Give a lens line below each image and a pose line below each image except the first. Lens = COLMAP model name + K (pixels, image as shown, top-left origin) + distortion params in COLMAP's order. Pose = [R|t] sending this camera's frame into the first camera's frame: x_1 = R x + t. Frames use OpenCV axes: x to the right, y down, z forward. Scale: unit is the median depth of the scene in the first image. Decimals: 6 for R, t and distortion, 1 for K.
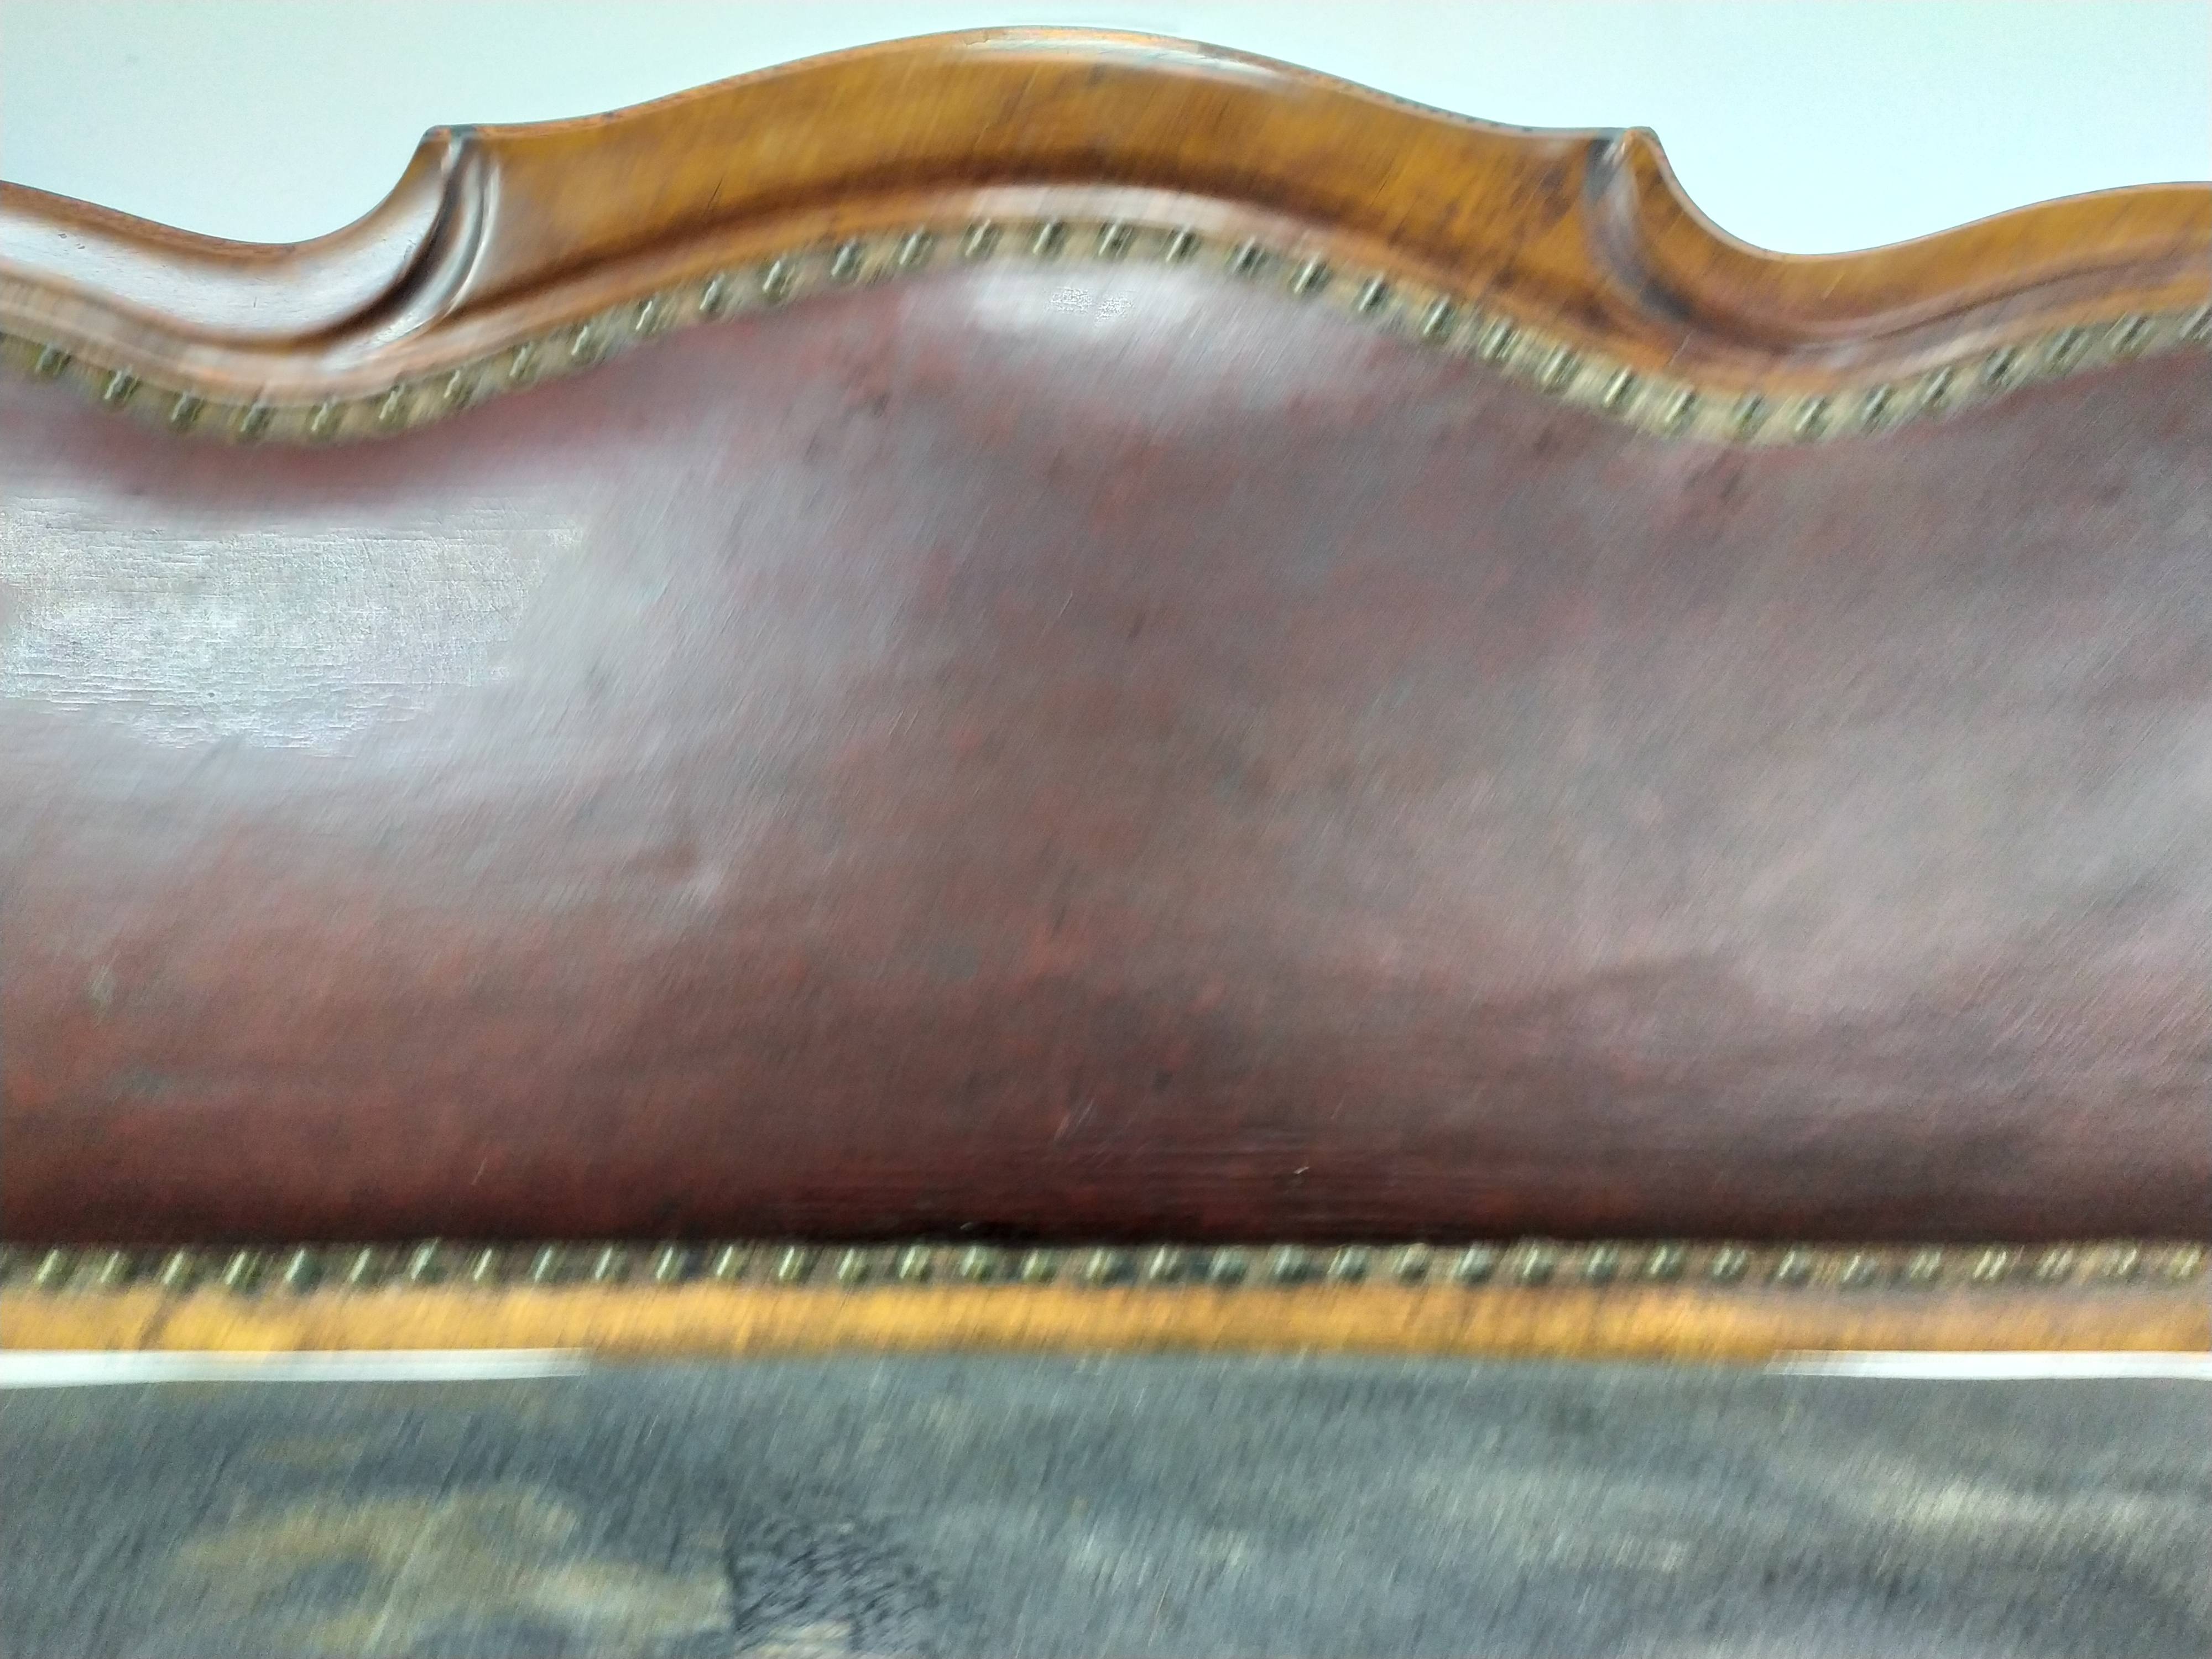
lens RADIAL K [[1744.2, 0, 1077.3], [0, 1744.2, 823.5], [0, 0, 1]] dist [0.036827, -0.042412]
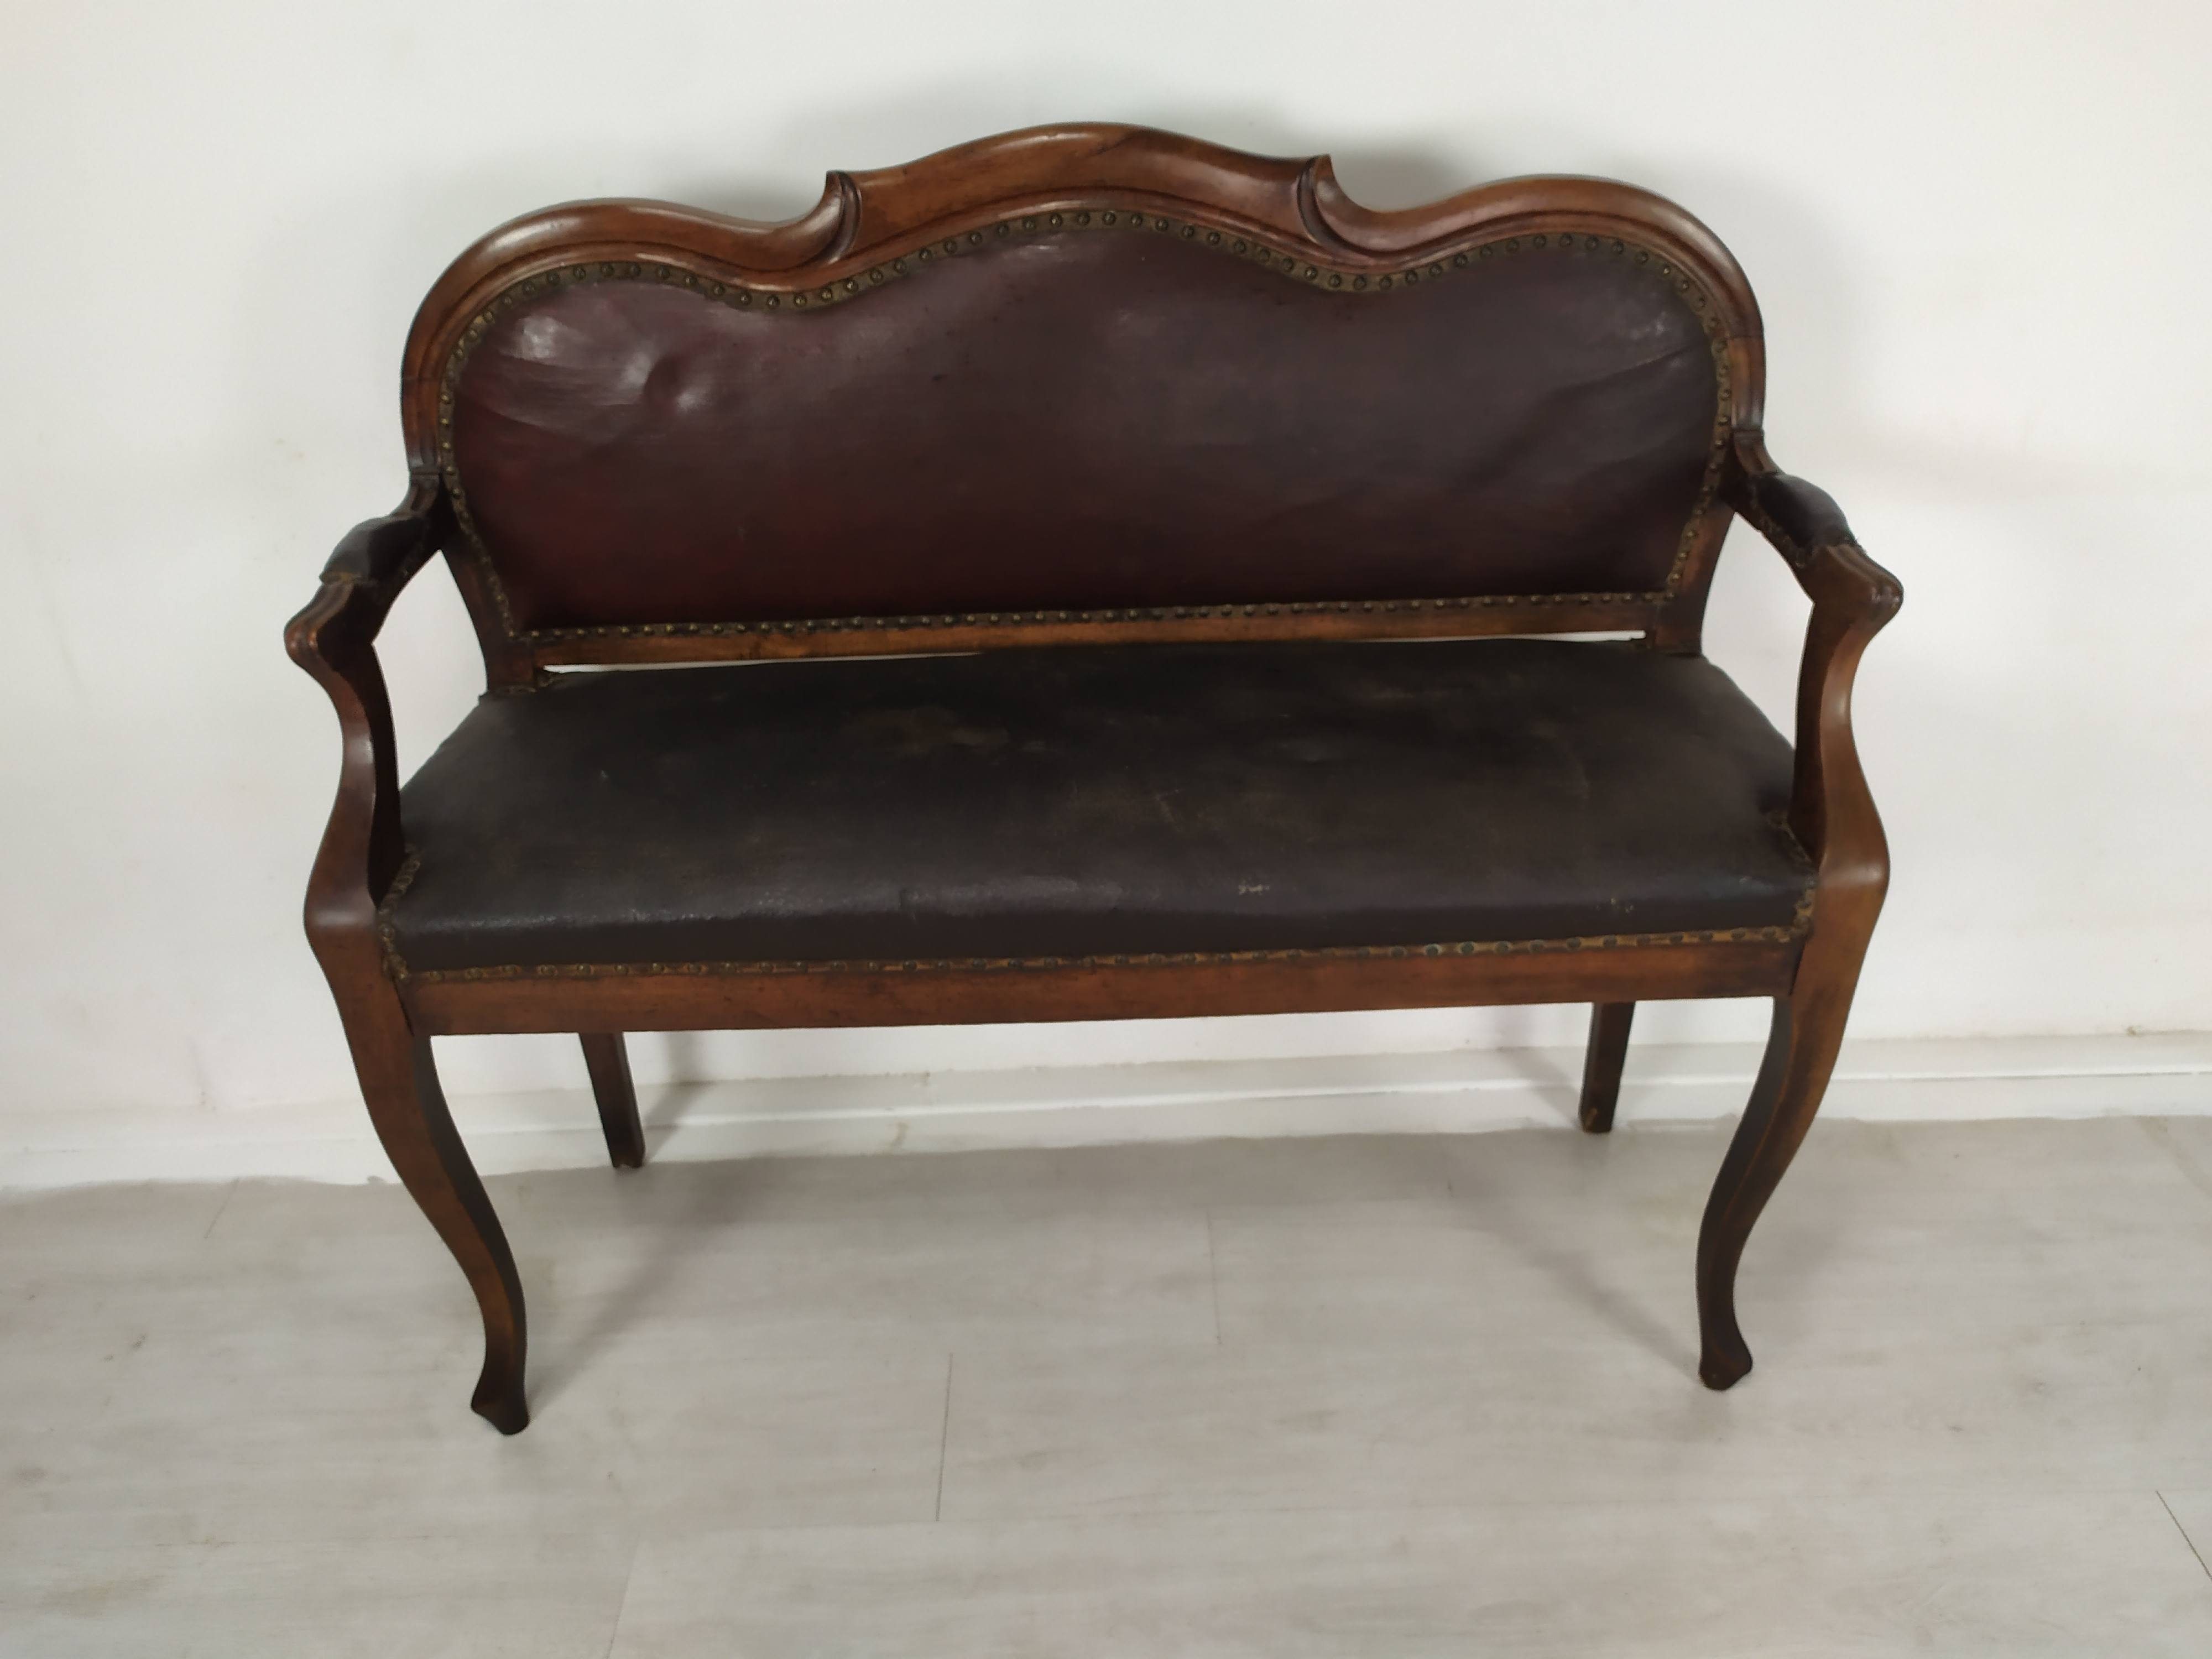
lens RADIAL K [[1677.8, 0, 1120.1], [0, 1677.8, 836.1], [0, 0, 1]] dist [0.036359, -0.047985]
pose [[0.999093, -0.037723, 0.019727, -0.038837], [0.023655, 0.877234, 0.479480, -0.750495], [-0.035393, -0.478578, 0.877331, -1.555691]]
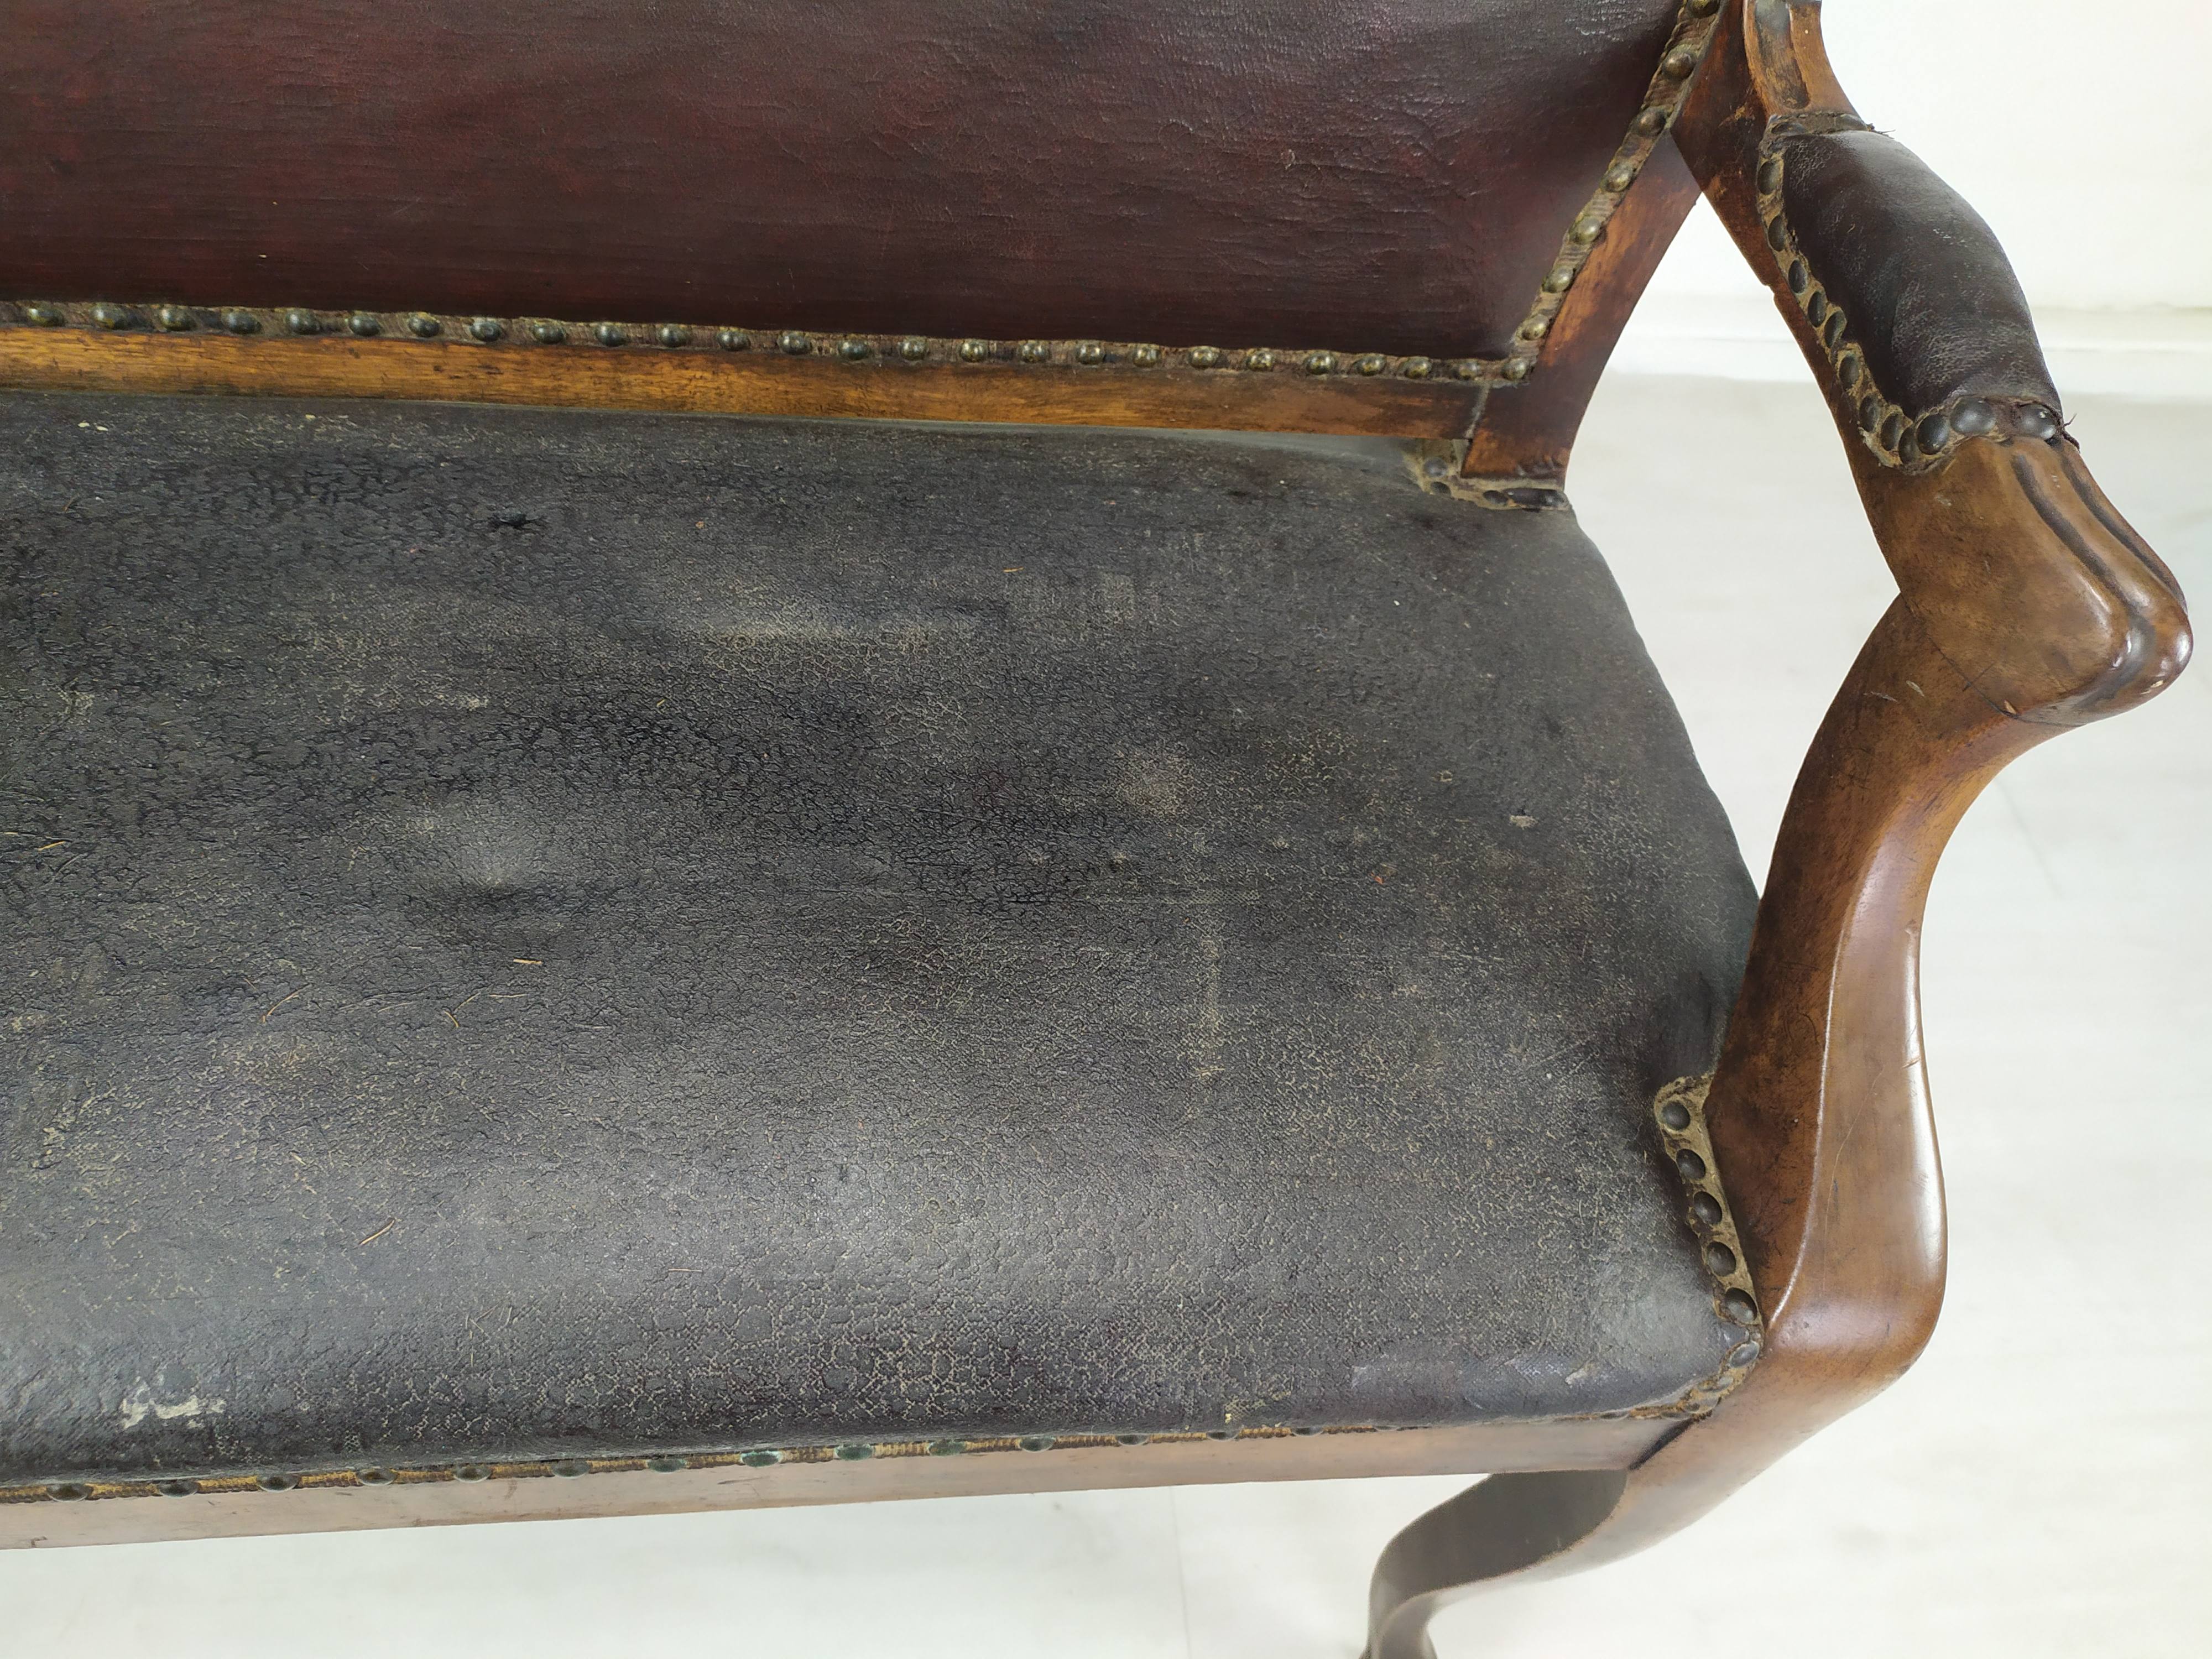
lens RADIAL K [[1677.8, 0, 1131.9], [0, 1677.8, 837.3], [0, 0, 1]] dist [0.036359, -0.047985]
pose [[0.991205, -0.005416, 0.132224, 0.525169], [-0.094671, 0.669117, 0.737102, -0.359779], [-0.092466, -0.743137, 0.662720, 0.076816]]
